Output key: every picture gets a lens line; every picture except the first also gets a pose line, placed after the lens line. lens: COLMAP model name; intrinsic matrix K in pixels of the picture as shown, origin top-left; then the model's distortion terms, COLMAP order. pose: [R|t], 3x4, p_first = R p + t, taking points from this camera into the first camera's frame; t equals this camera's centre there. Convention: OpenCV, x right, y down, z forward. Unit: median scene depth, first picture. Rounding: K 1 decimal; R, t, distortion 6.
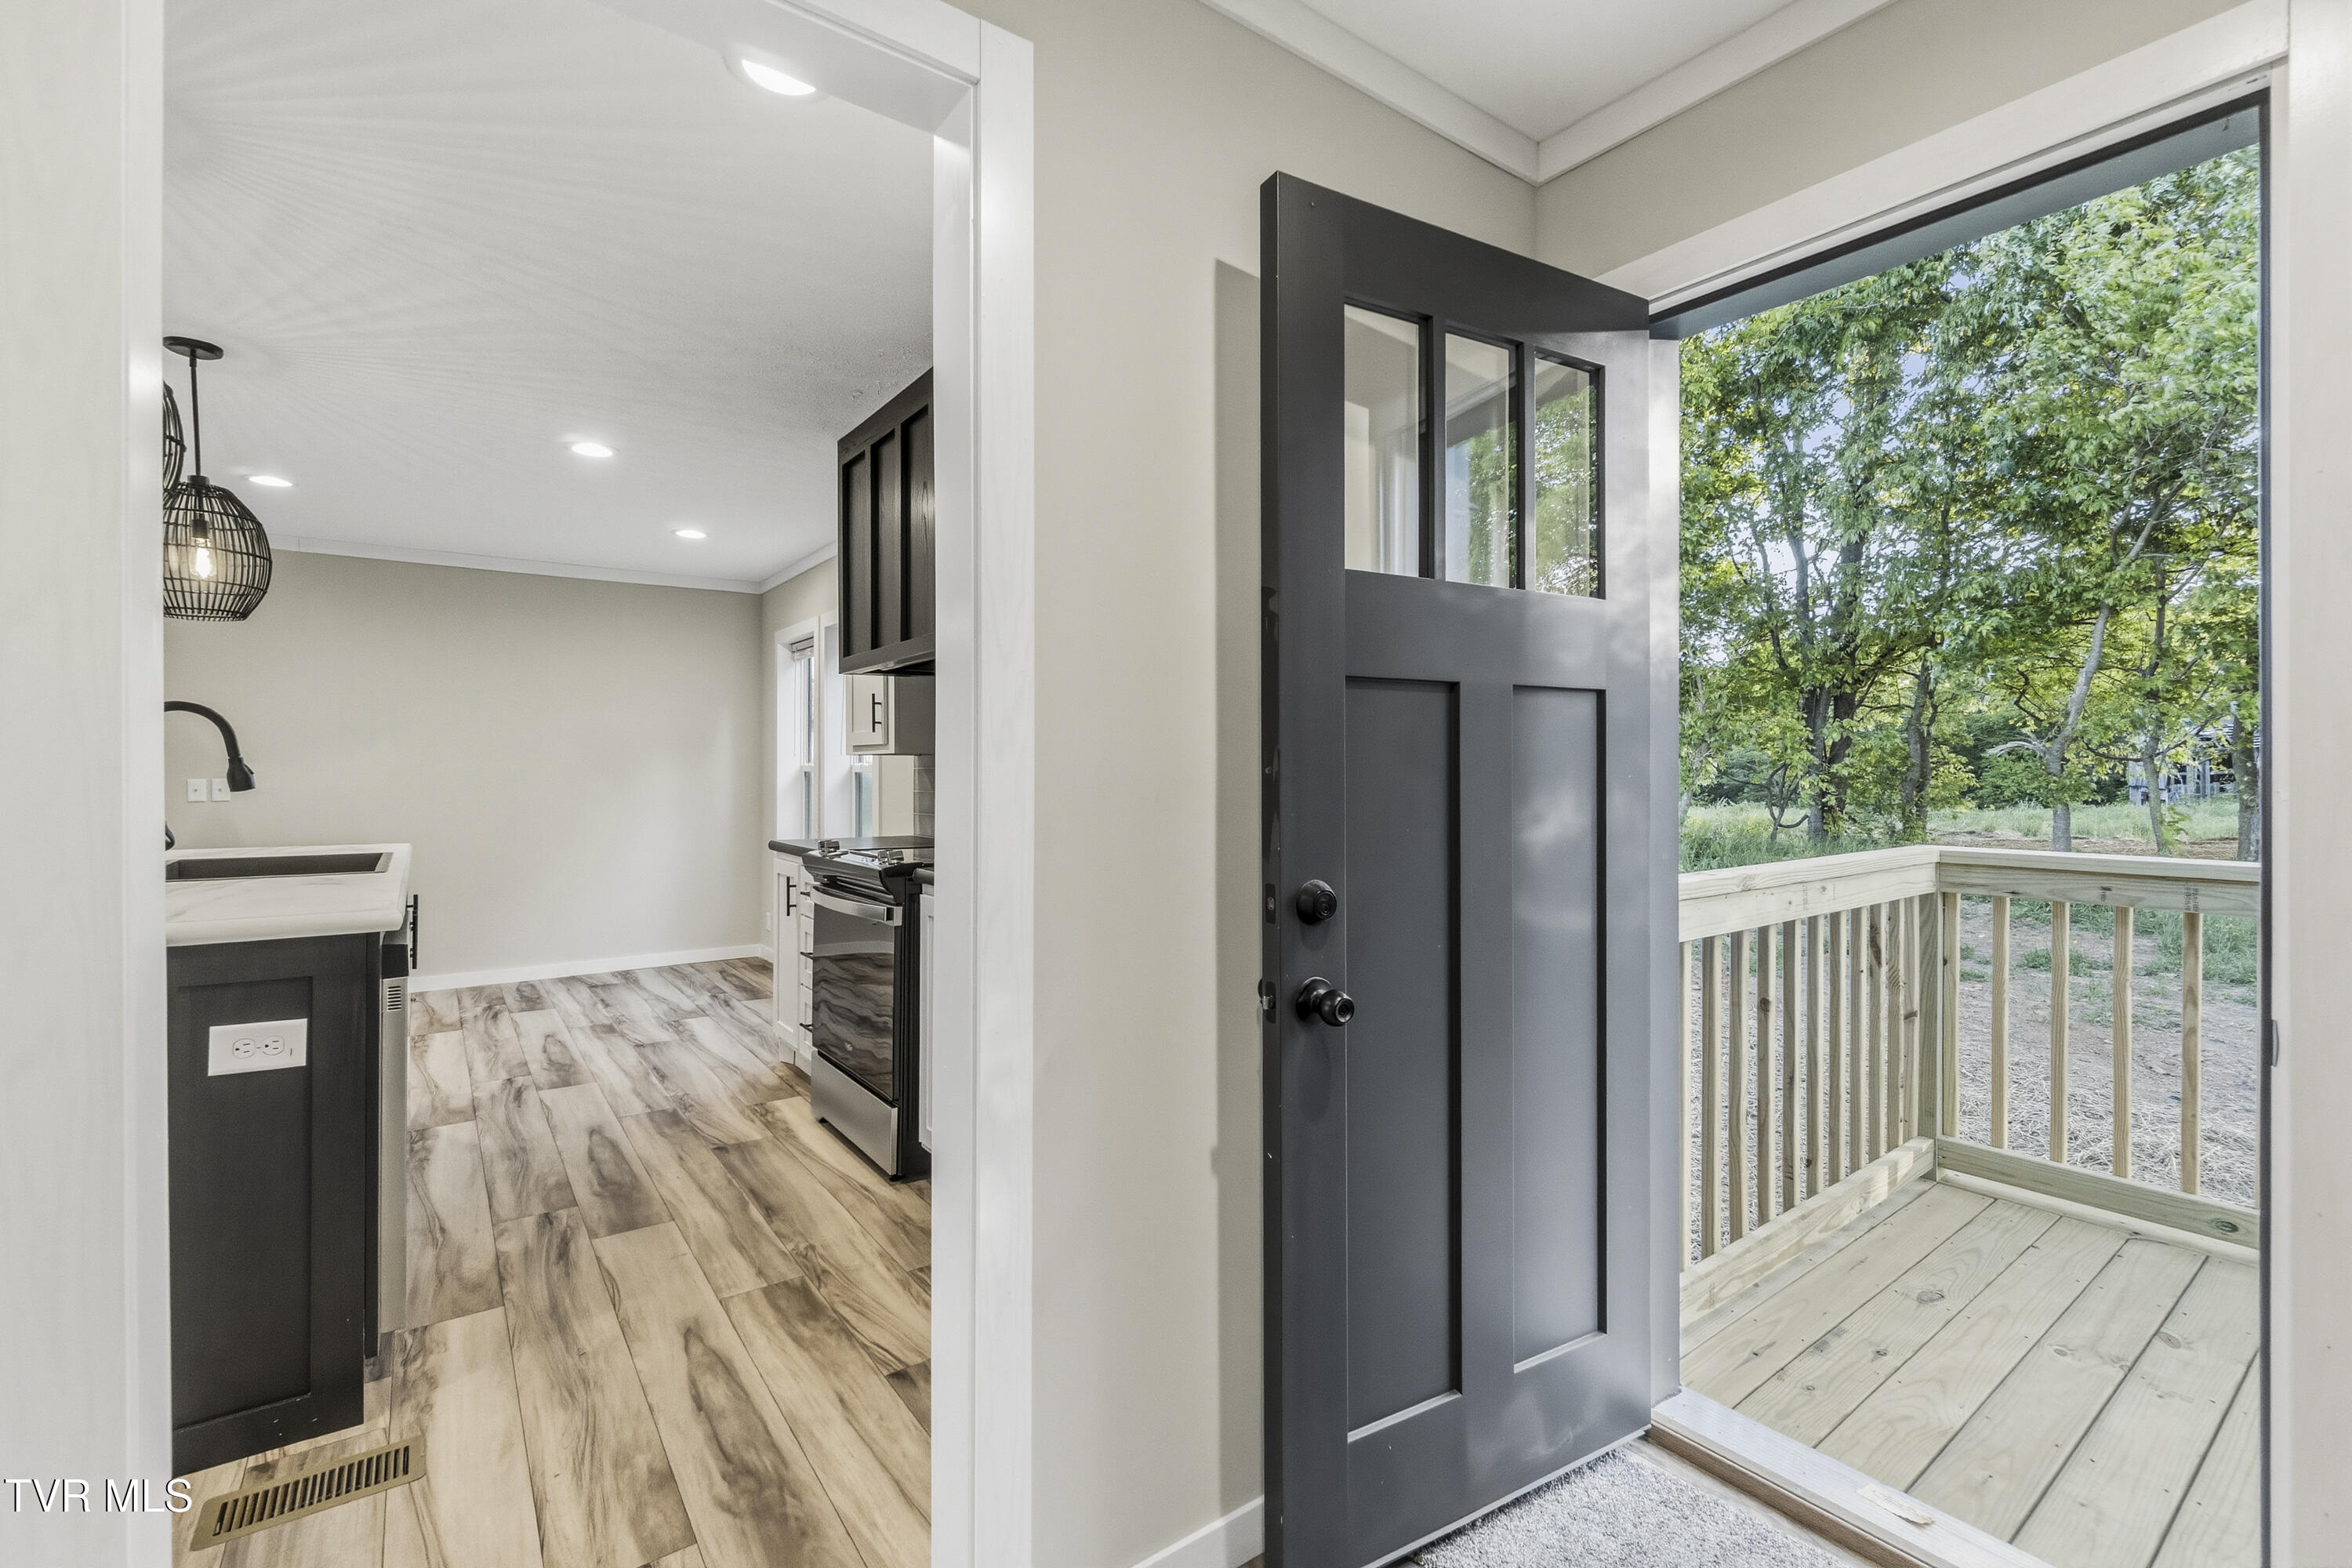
lens RADIAL K [[1018.1, 0, 1175.6], [0, 1018.1, 772.5], [0, 0, 1]] dist [-0.004126, 0.000039]
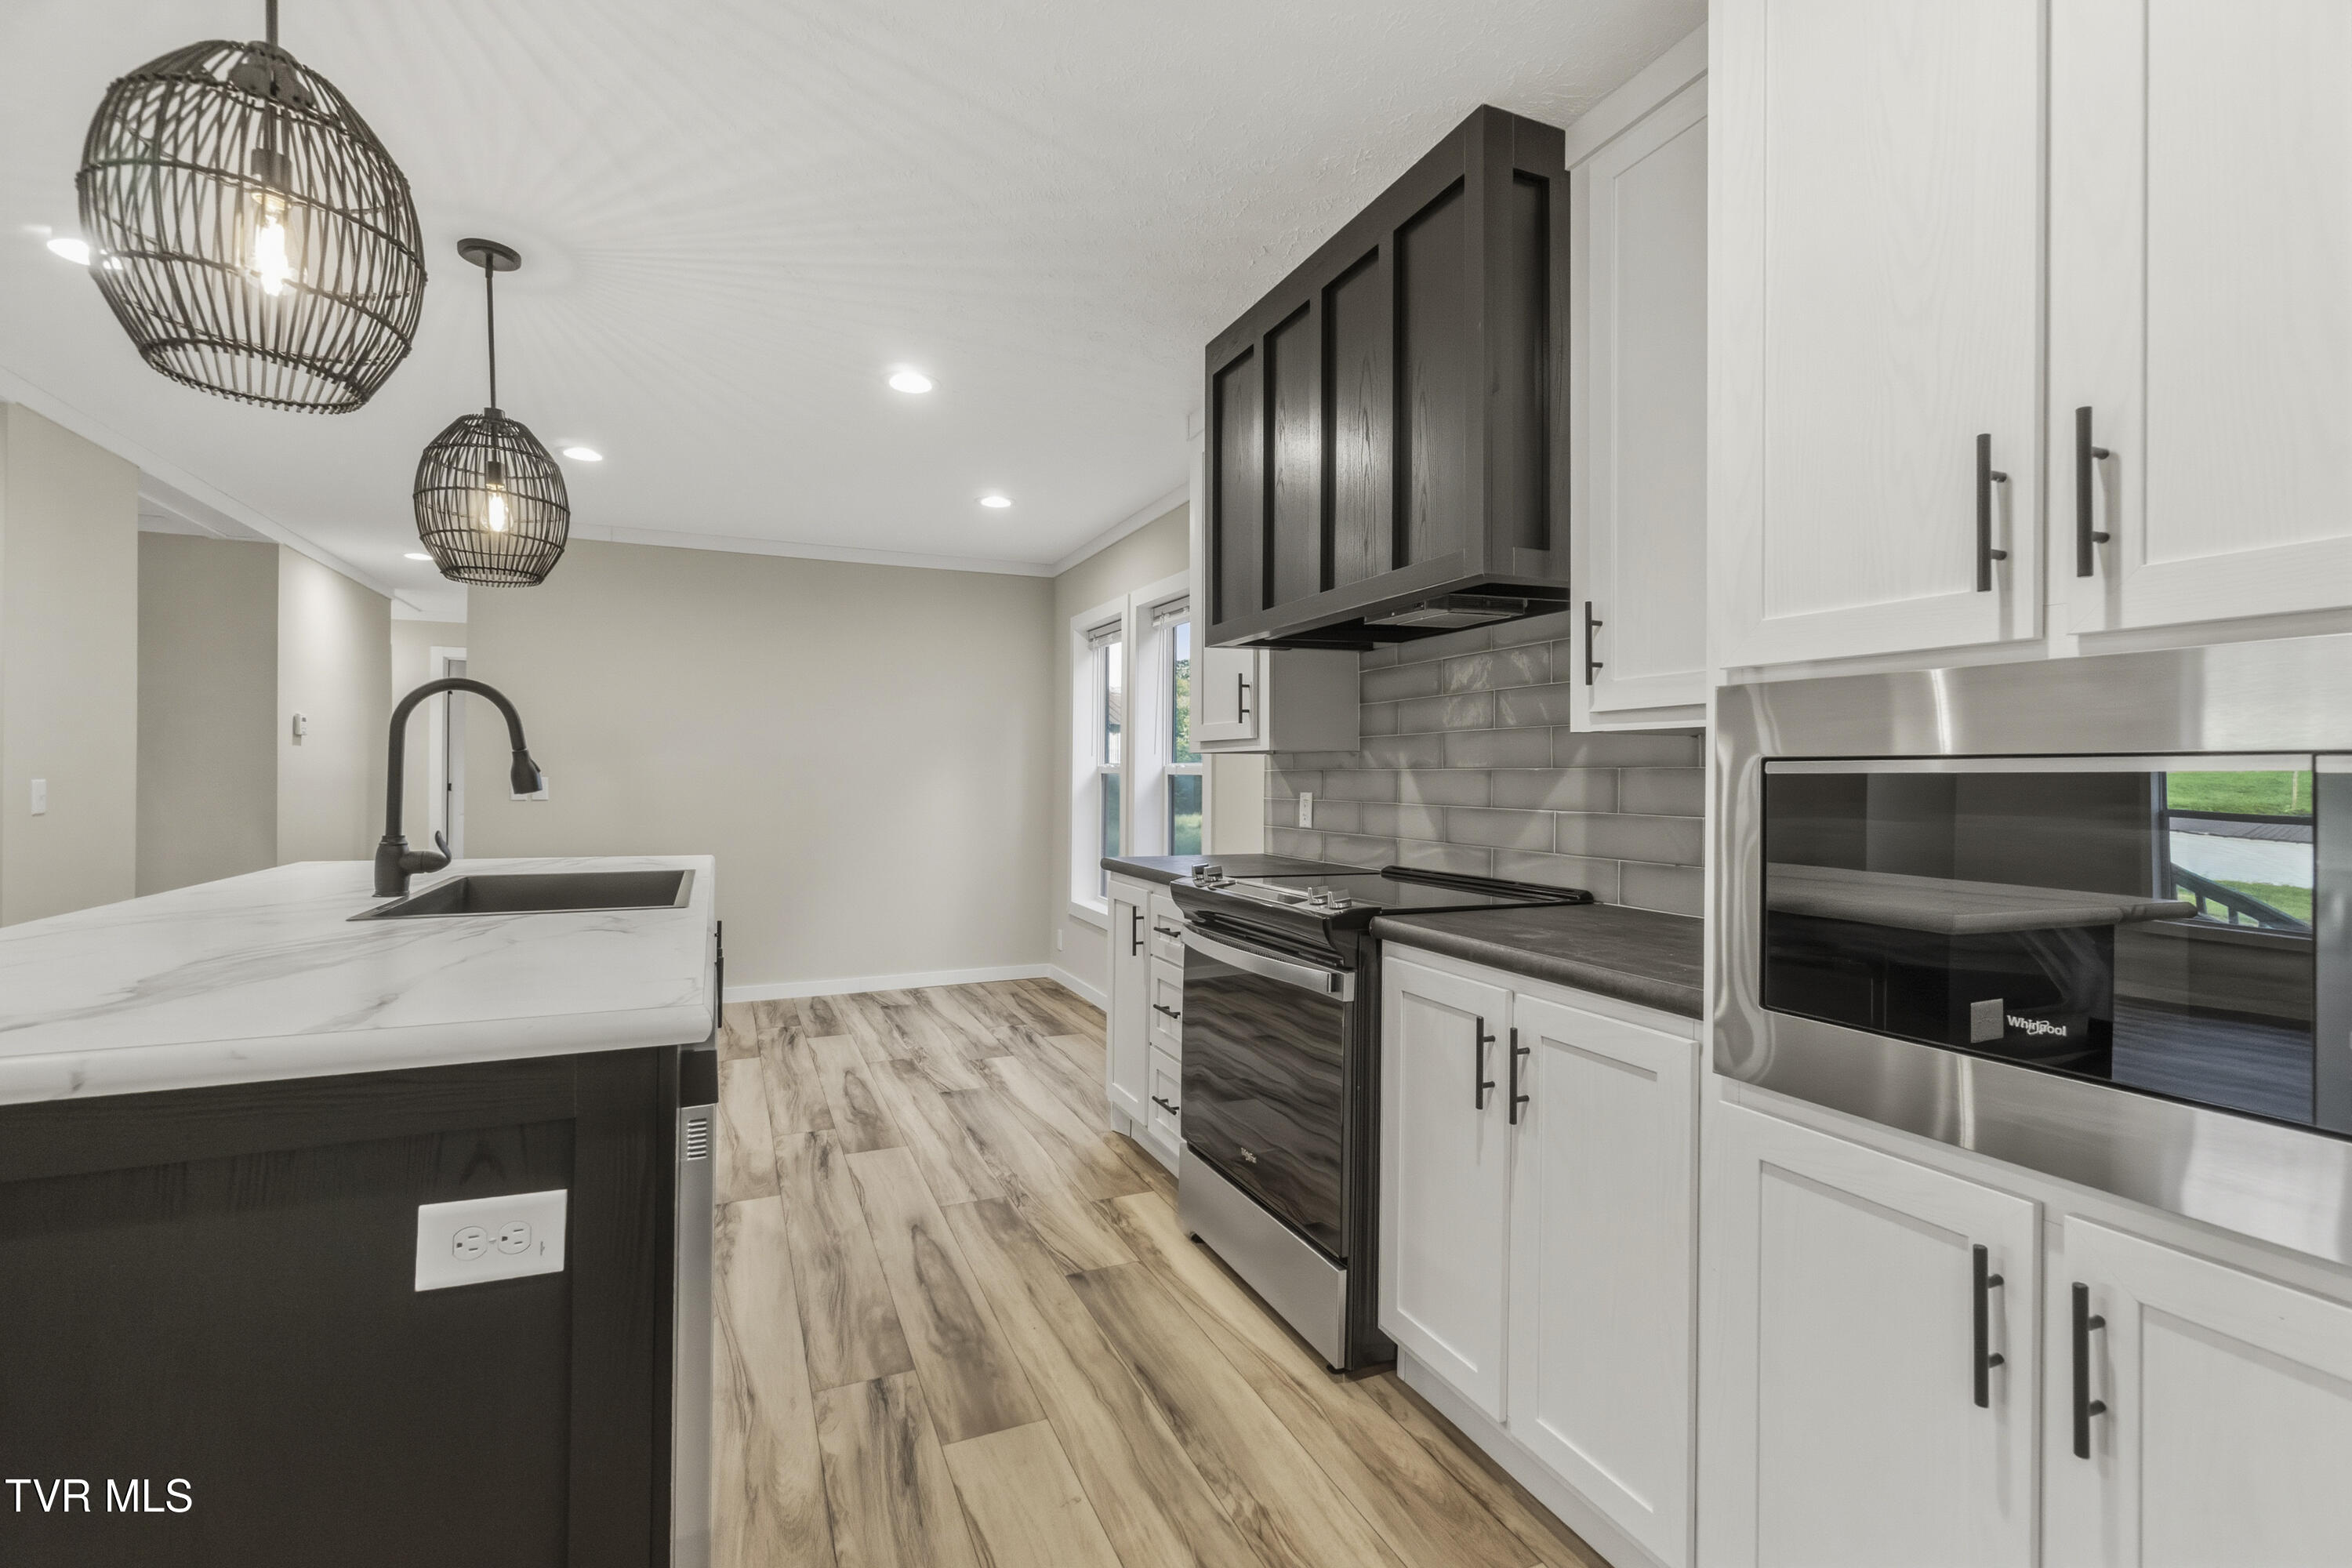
lens RADIAL K [[1018.1, 0, 1175.6], [0, 1018.1, 772.5], [0, 0, 1]] dist [-0.004126, 0.000039]
pose [[0.977066, 0.006860, -0.212827, -0.204469], [-0.007732, 0.999965, -0.003267, 0.001067], [0.212797, 0.004838, 0.977084, 0.262810]]
